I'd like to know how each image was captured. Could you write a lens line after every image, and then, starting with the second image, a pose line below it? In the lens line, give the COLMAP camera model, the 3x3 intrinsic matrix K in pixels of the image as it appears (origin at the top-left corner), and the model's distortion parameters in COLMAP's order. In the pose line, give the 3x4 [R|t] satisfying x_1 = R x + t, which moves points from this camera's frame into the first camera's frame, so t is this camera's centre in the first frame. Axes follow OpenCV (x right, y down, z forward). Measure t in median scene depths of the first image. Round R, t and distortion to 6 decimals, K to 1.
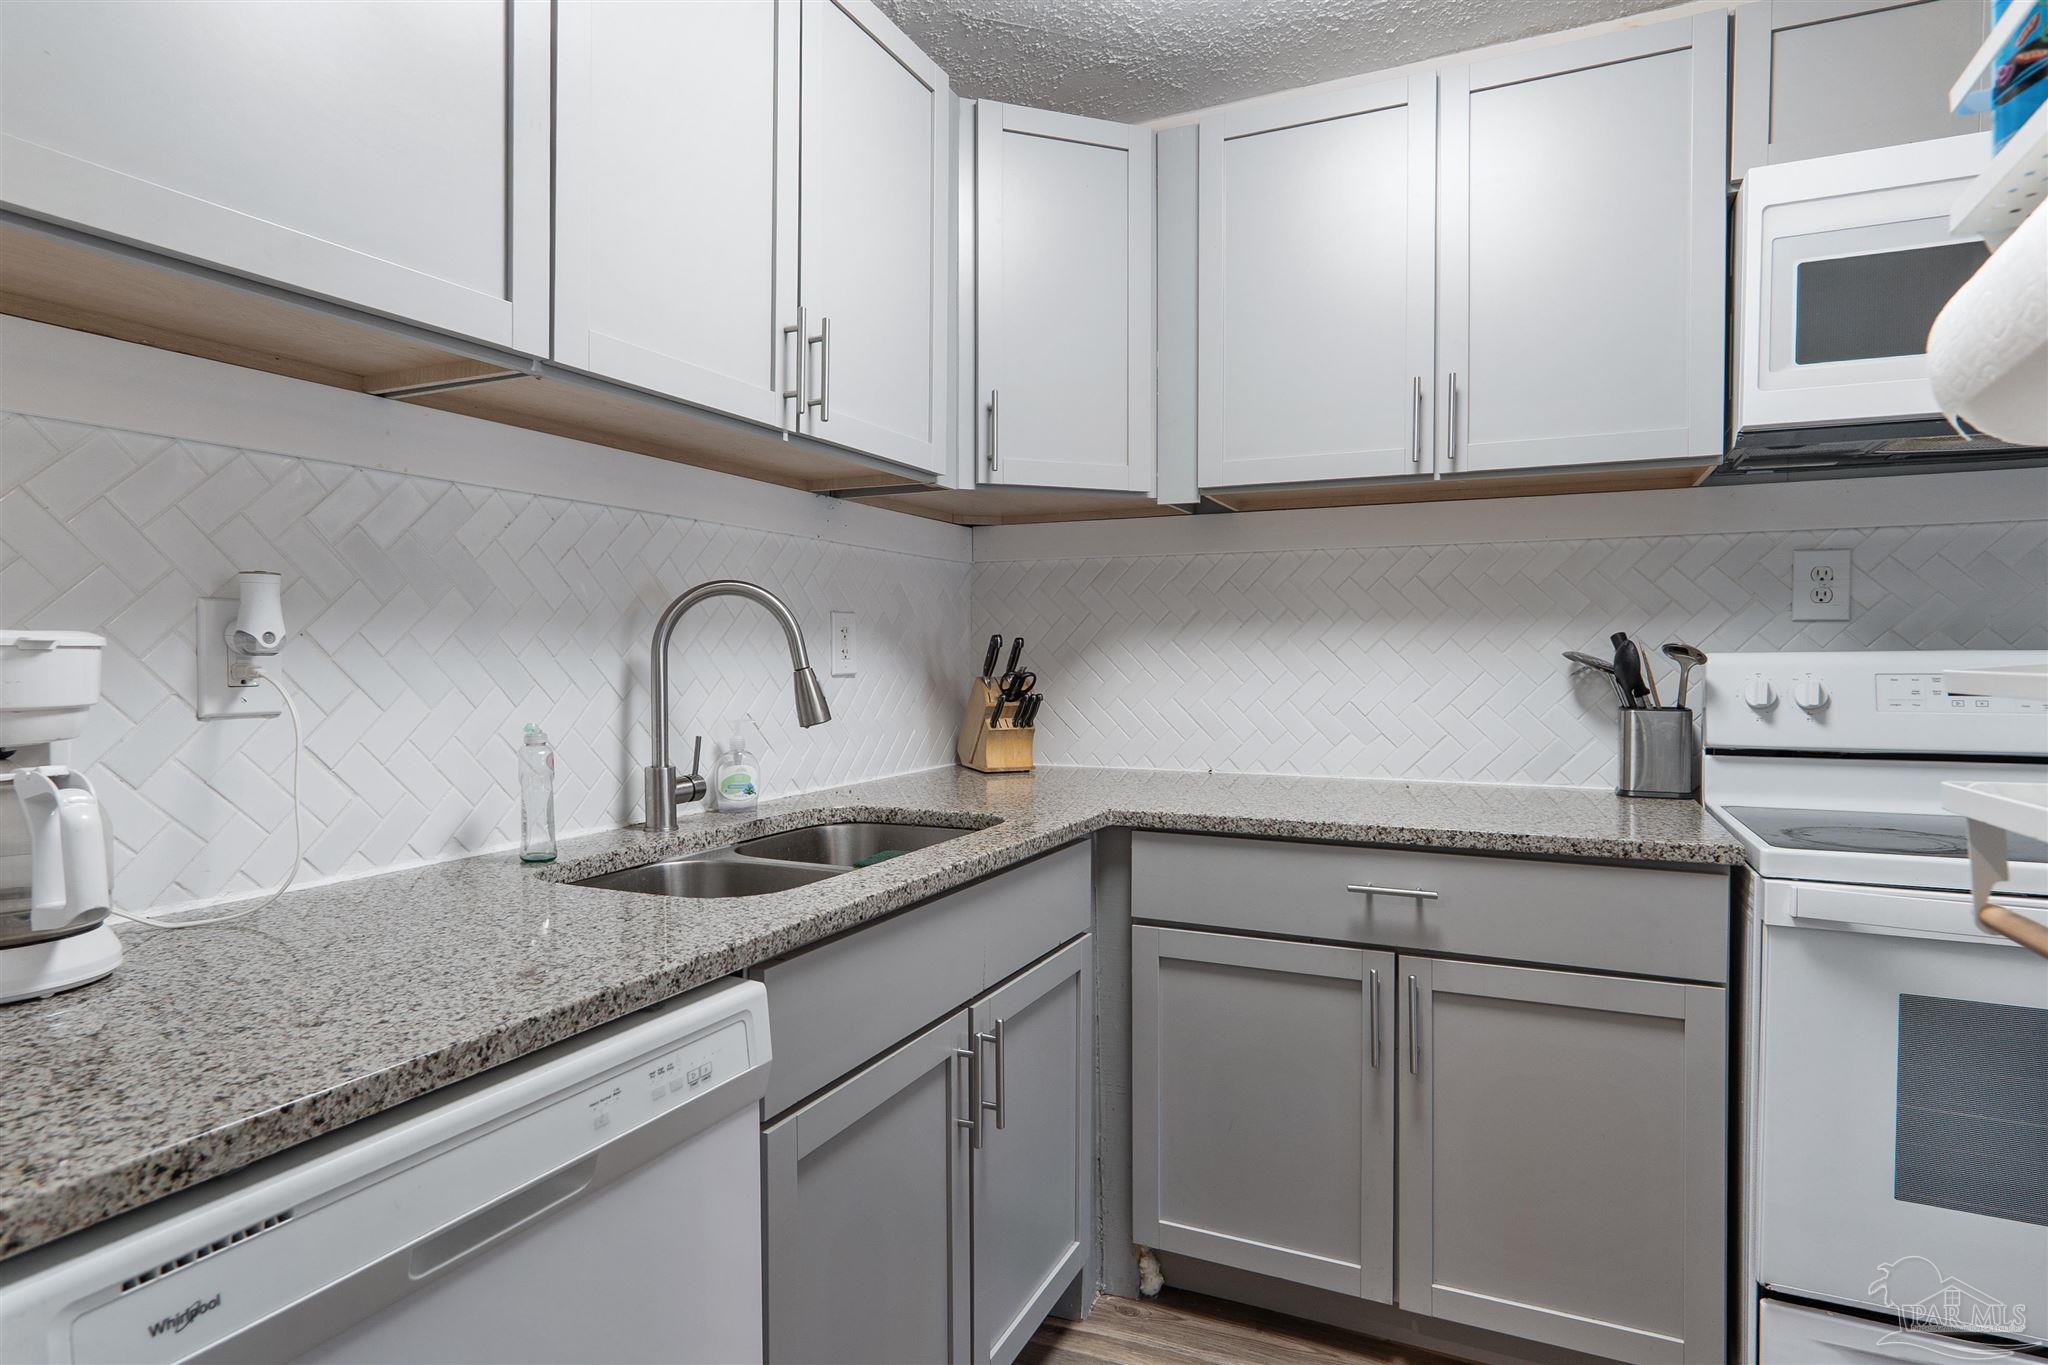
lens RADIAL K [[1095.9, 0, 998.9], [0, 1095.9, 679.9], [0, 0, 1]] dist [-0.017819, -0.000149]
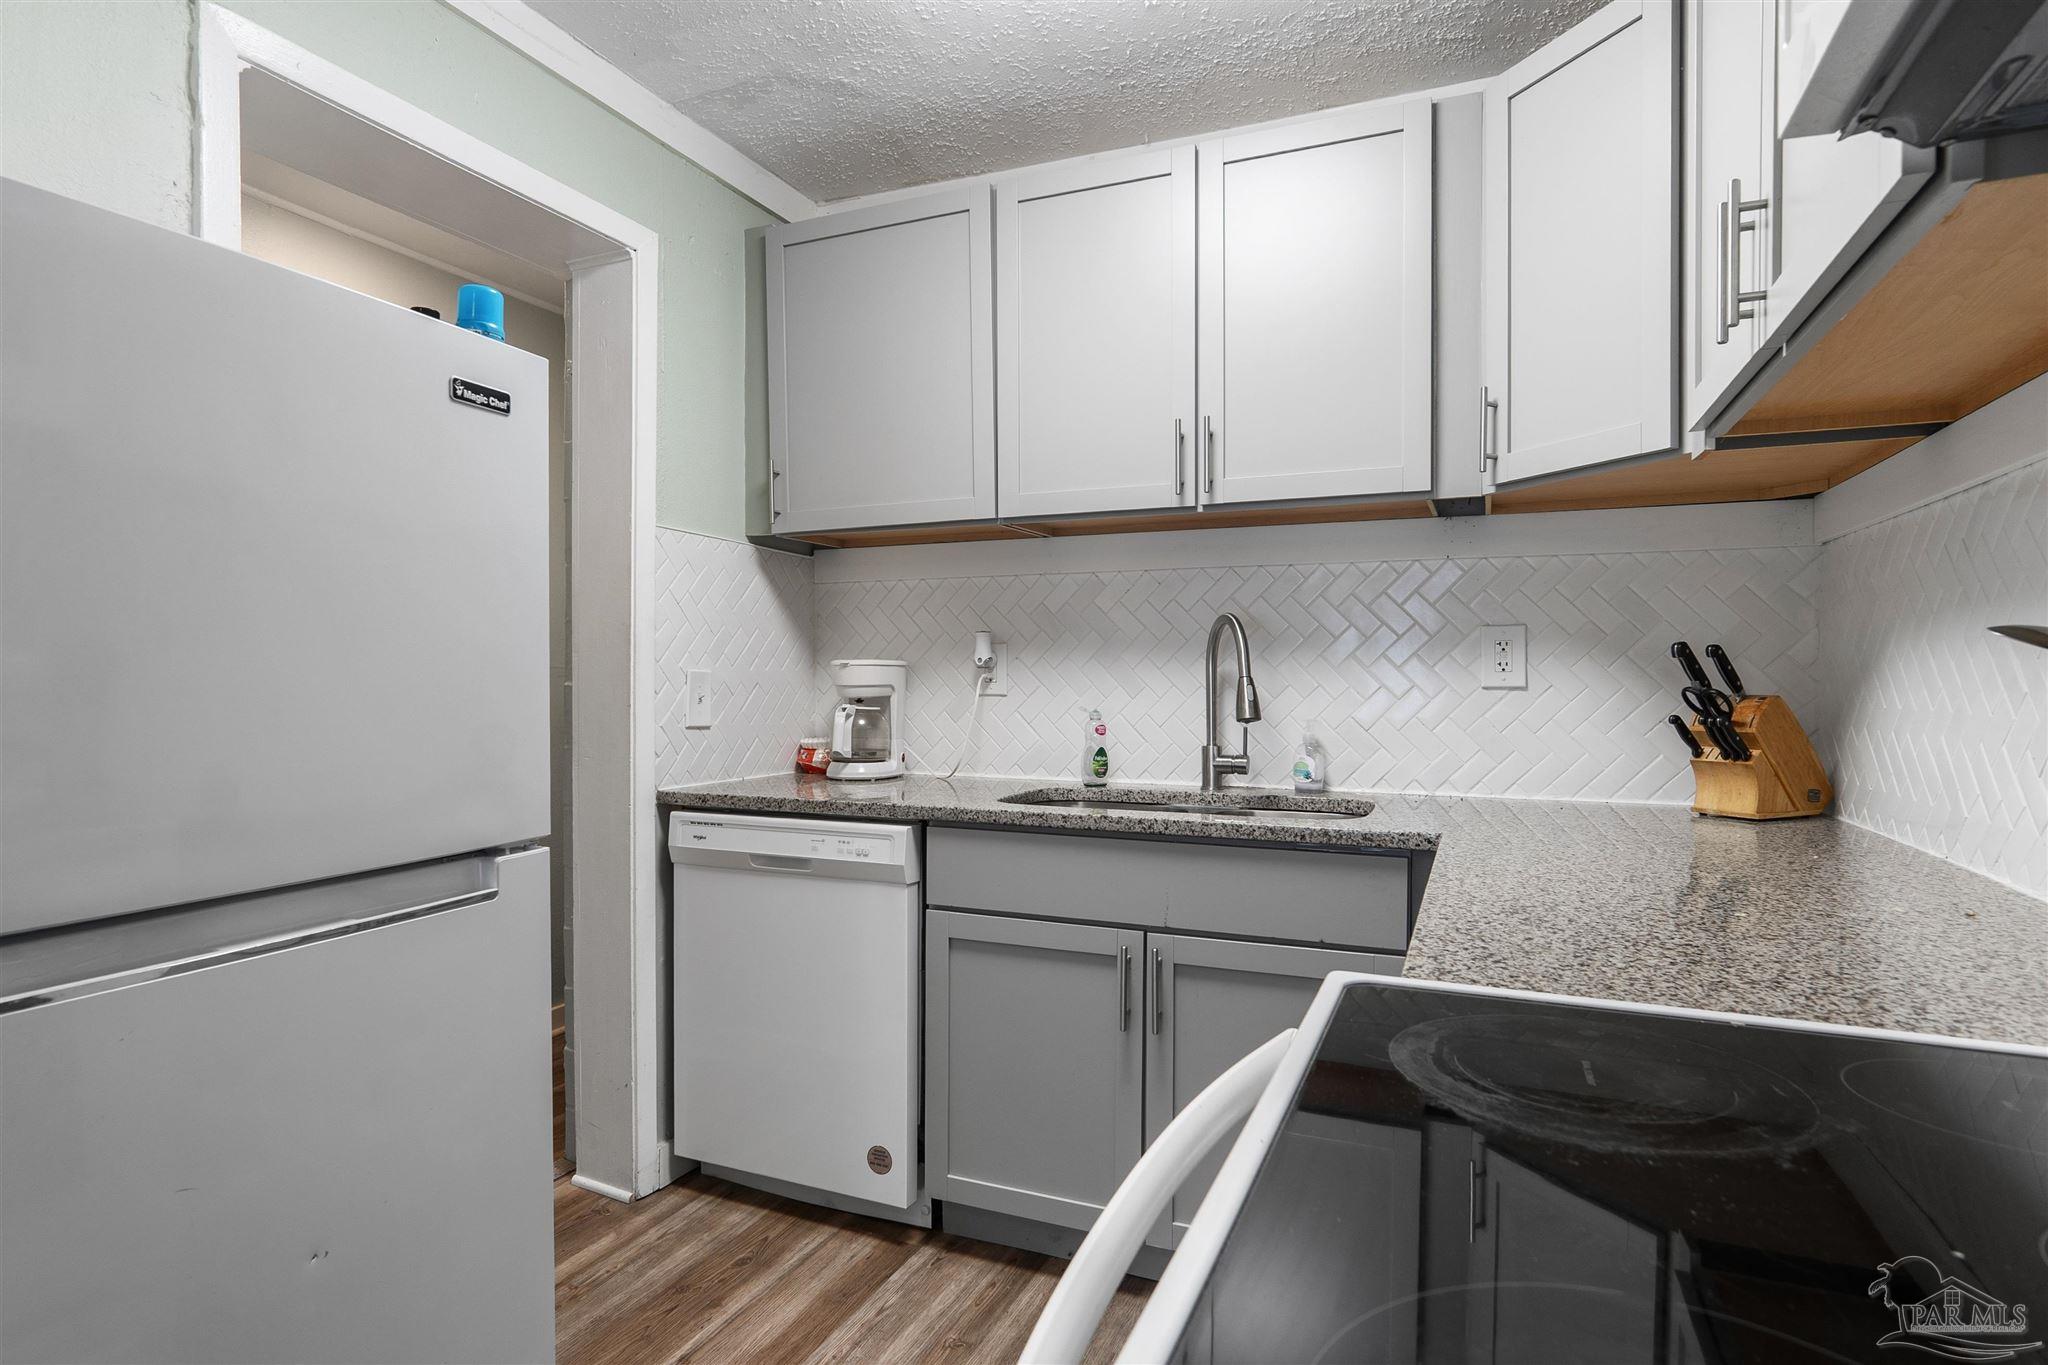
lens RADIAL K [[1095.9, 0, 998.9], [0, 1095.9, 679.9], [0, 0, 1]] dist [-0.017819, -0.000149]
pose [[0.046356, 0.007617, -0.998896, 1.379206], [-0.022806, 0.999718, 0.006565, -0.012371], [0.998665, 0.022477, 0.046517, 0.804149]]
